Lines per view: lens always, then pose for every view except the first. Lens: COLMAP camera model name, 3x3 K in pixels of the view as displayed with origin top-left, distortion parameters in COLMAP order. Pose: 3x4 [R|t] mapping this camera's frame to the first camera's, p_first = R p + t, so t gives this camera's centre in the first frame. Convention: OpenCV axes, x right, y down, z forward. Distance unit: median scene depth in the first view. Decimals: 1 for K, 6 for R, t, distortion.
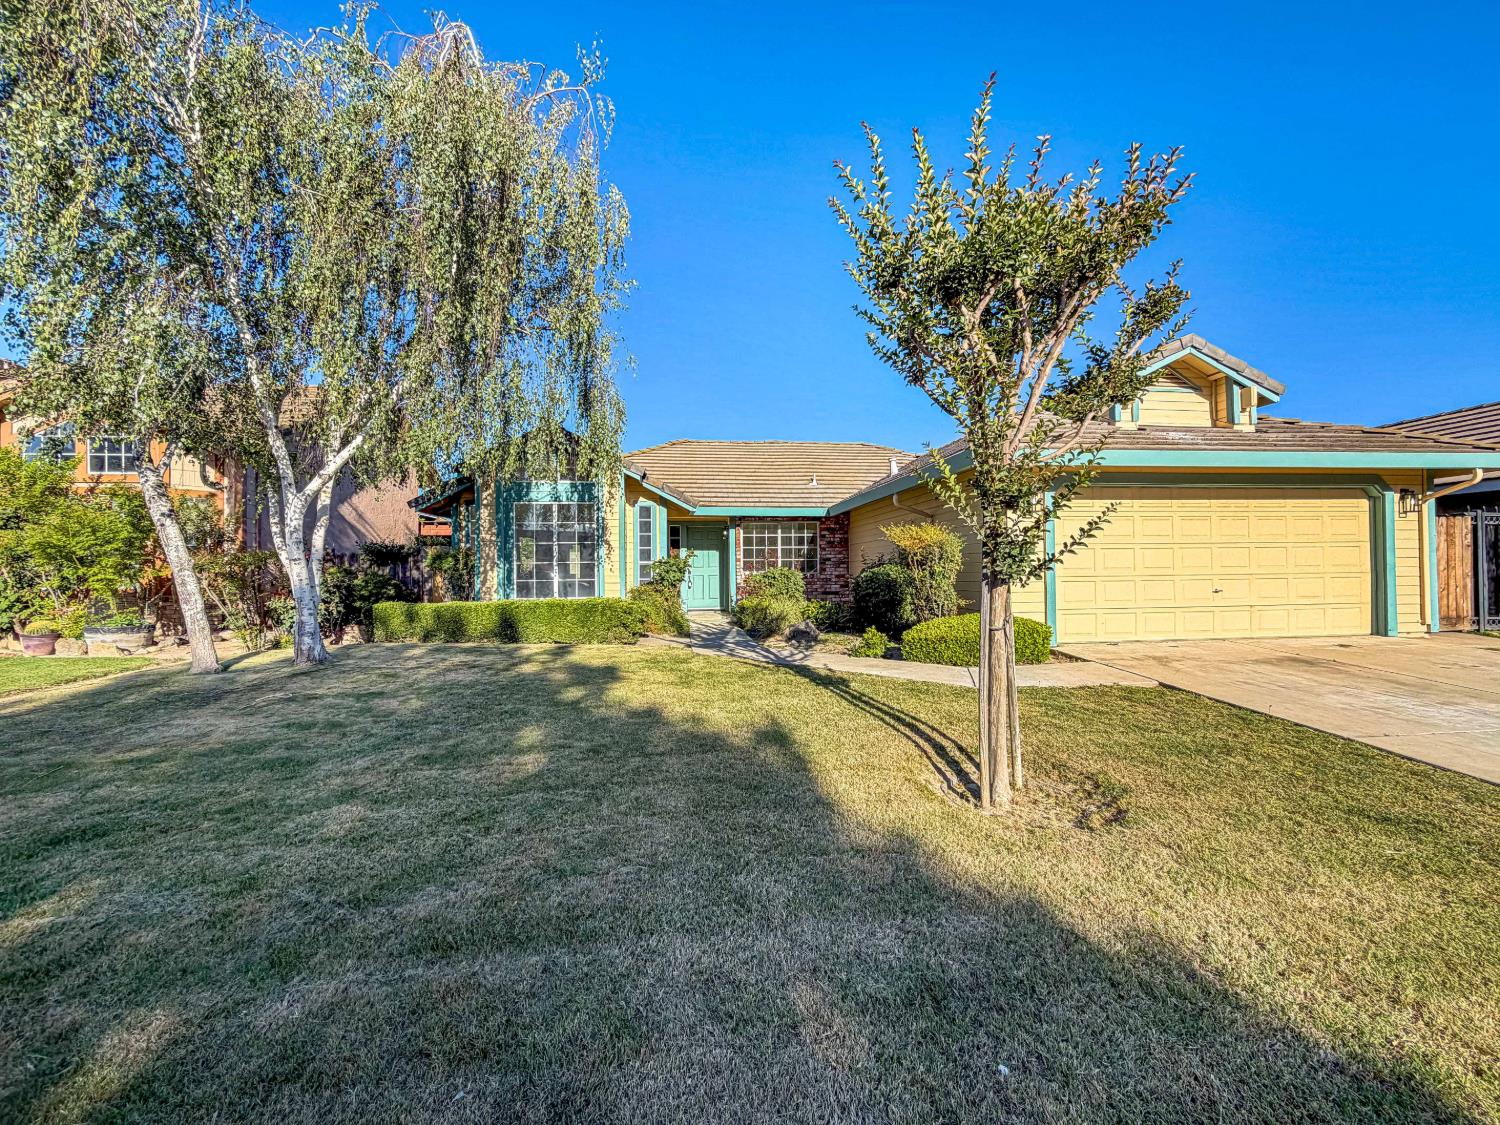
lens RADIAL K [[601.1, 0, 748.1], [0, 601.1, 564.3], [0, 0, 1]] dist [-0.001853, 0.000429]
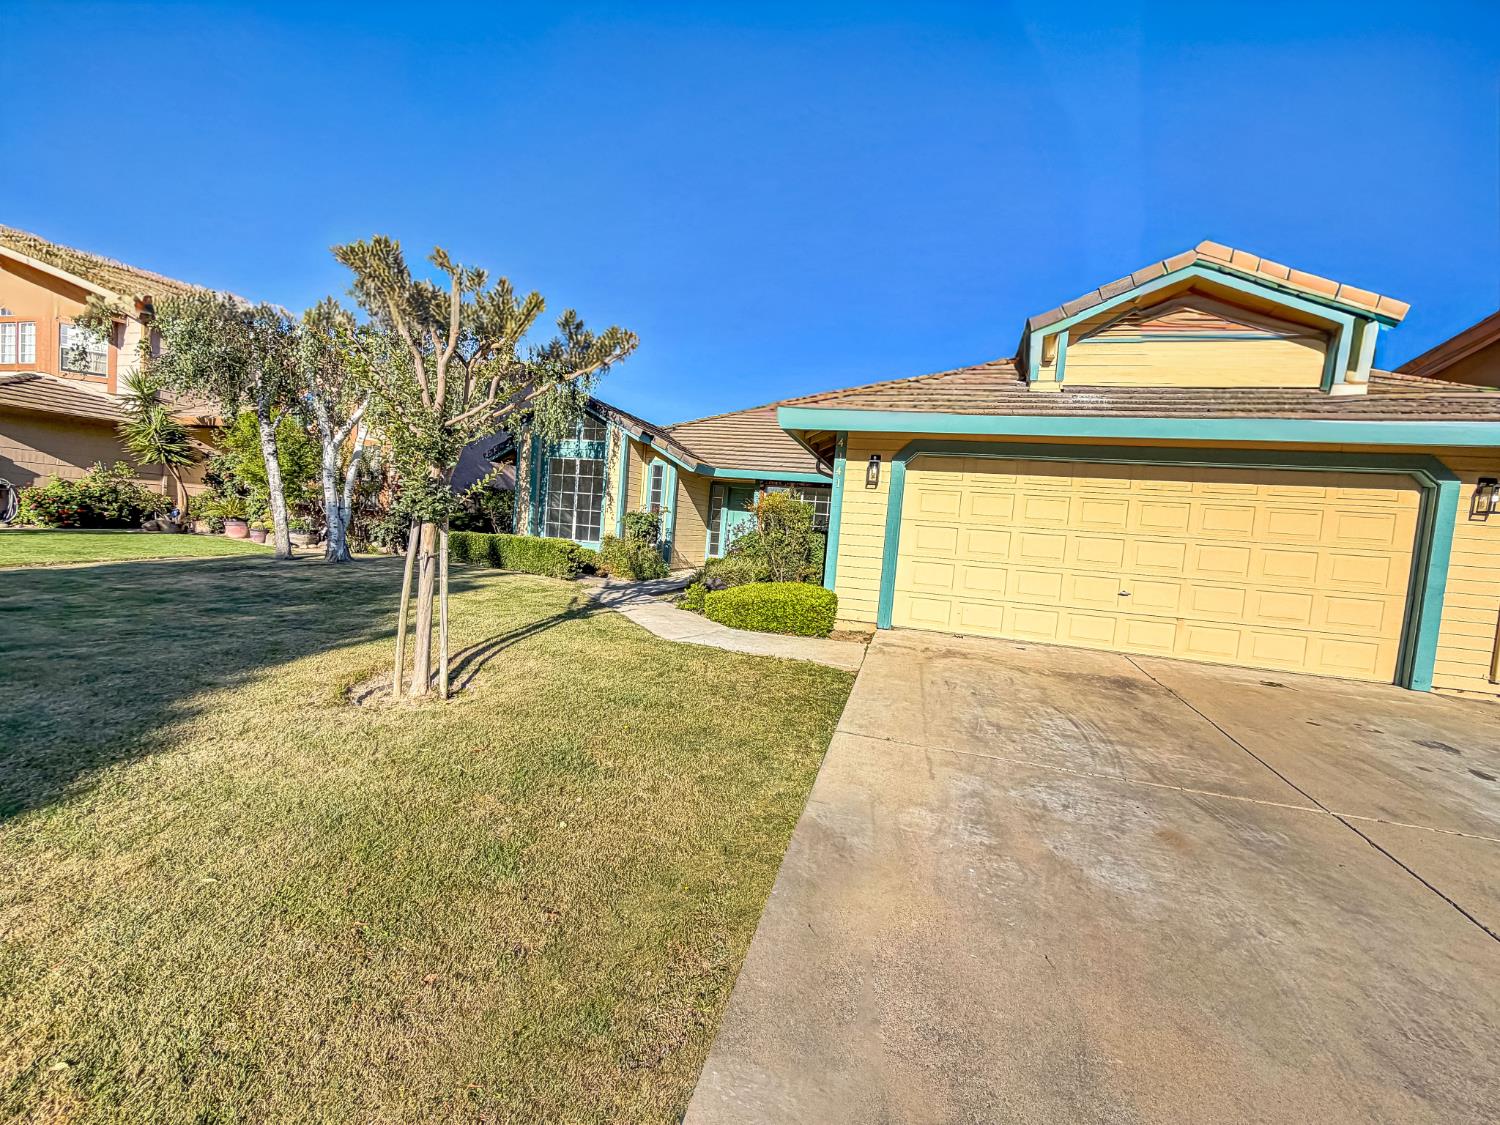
lens RADIAL K [[601.1, 0, 748.1], [0, 601.1, 564.3], [0, 0, 1]] dist [-0.001853, 0.000429]
pose [[0.913816, 0.104135, -0.392550, 0.474942], [-0.083340, 0.994081, 0.069700, -0.006653], [0.397485, -0.030978, 0.917086, 0.048299]]
